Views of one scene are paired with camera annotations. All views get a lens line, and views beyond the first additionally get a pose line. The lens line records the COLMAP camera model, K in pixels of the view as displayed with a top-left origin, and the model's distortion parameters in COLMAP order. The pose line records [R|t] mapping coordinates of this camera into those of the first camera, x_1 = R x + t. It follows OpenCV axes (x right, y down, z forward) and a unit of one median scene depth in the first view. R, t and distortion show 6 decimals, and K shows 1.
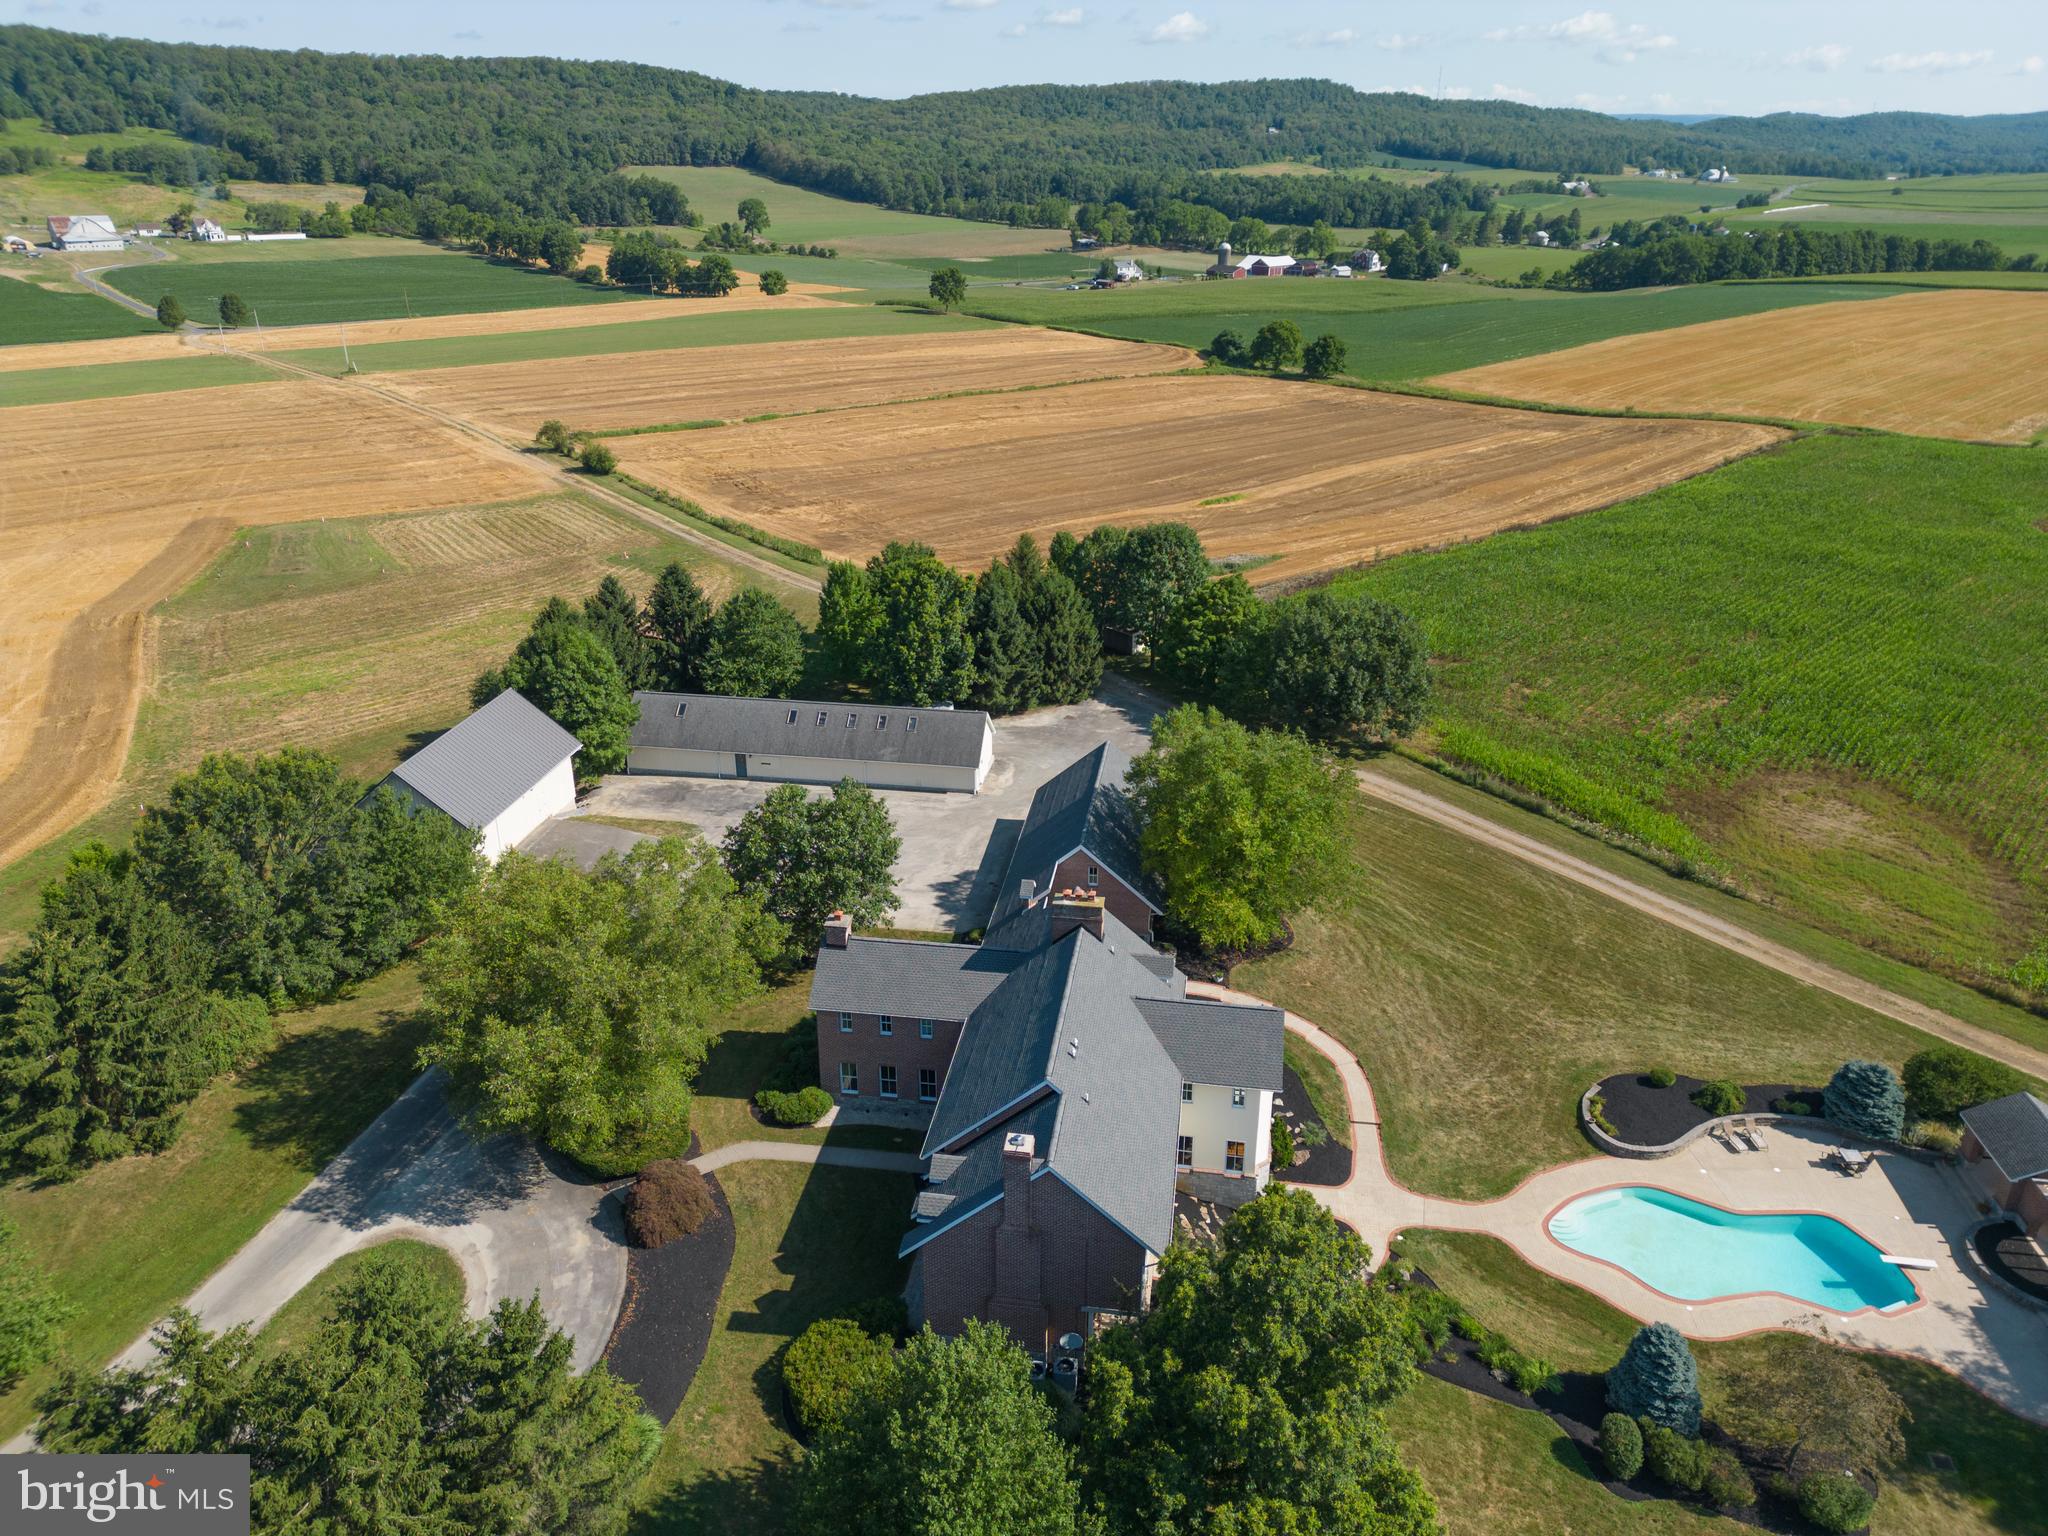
lens RADIAL K [[1436.6, 0, 1031.2], [0, 1436.6, 746.4], [0, 0, 1]] dist [0.067658, -0.060733]
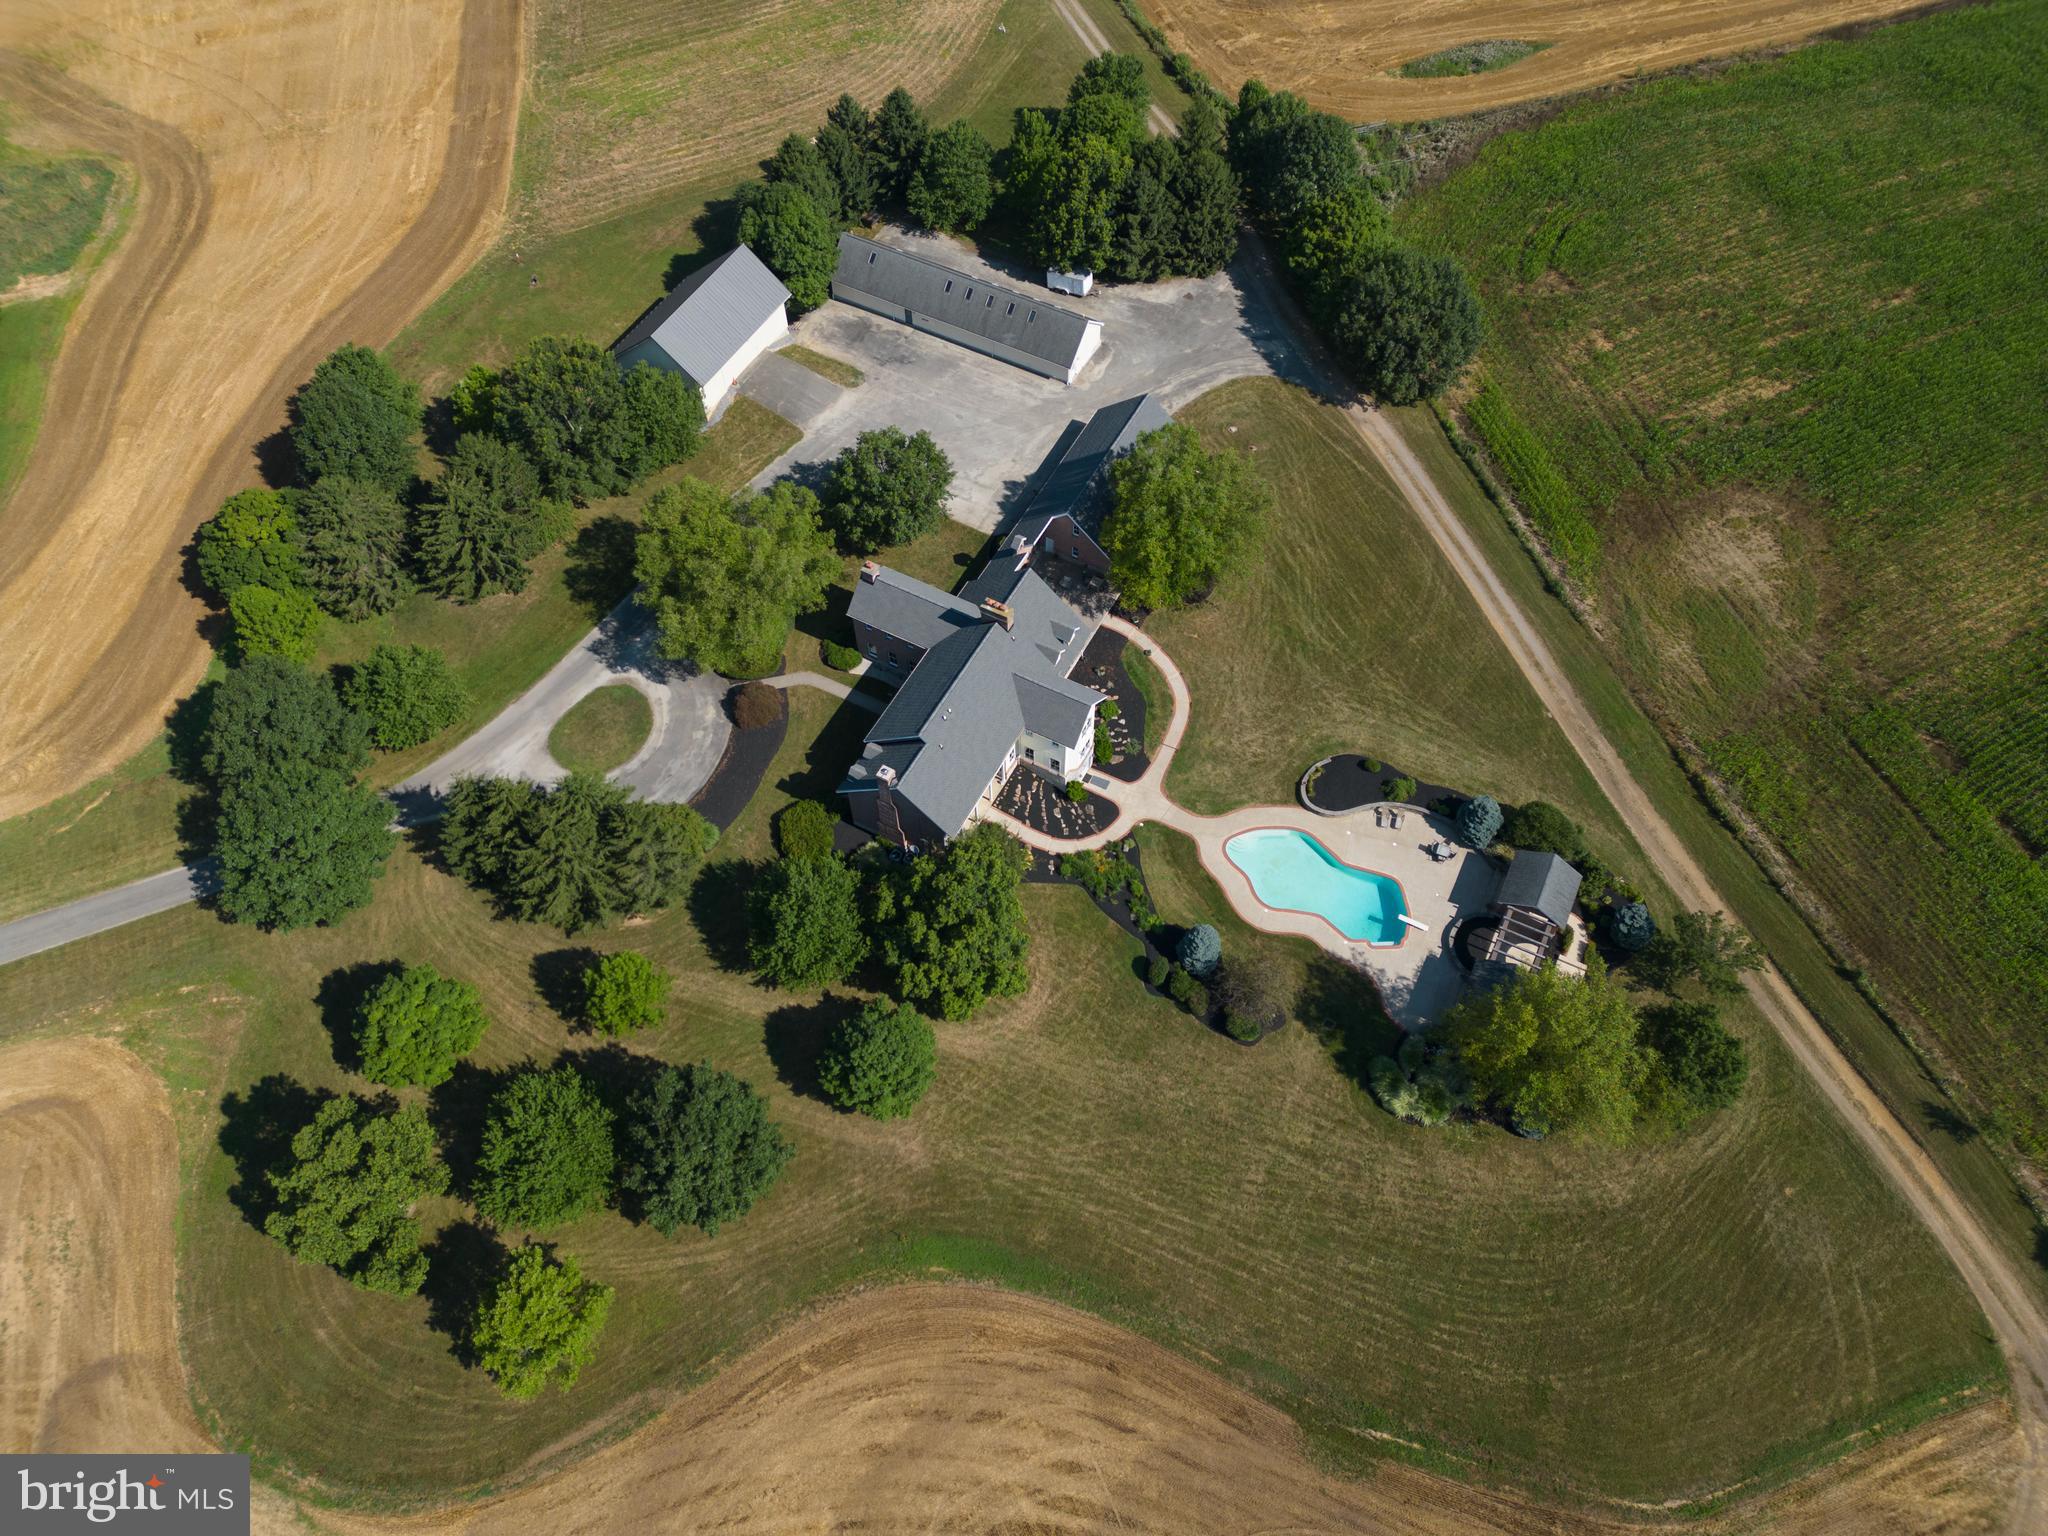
lens RADIAL K [[1436.6, 0, 1025.9], [0, 1436.6, 763.8], [0, 0, 1]] dist [0.067658, -0.060733]
pose [[0.942810, 0.277053, -0.185340, 0.253246], [-0.124235, 0.808028, 0.575896, -0.420851], [0.309314, -0.519934, 0.796237, -0.231707]]
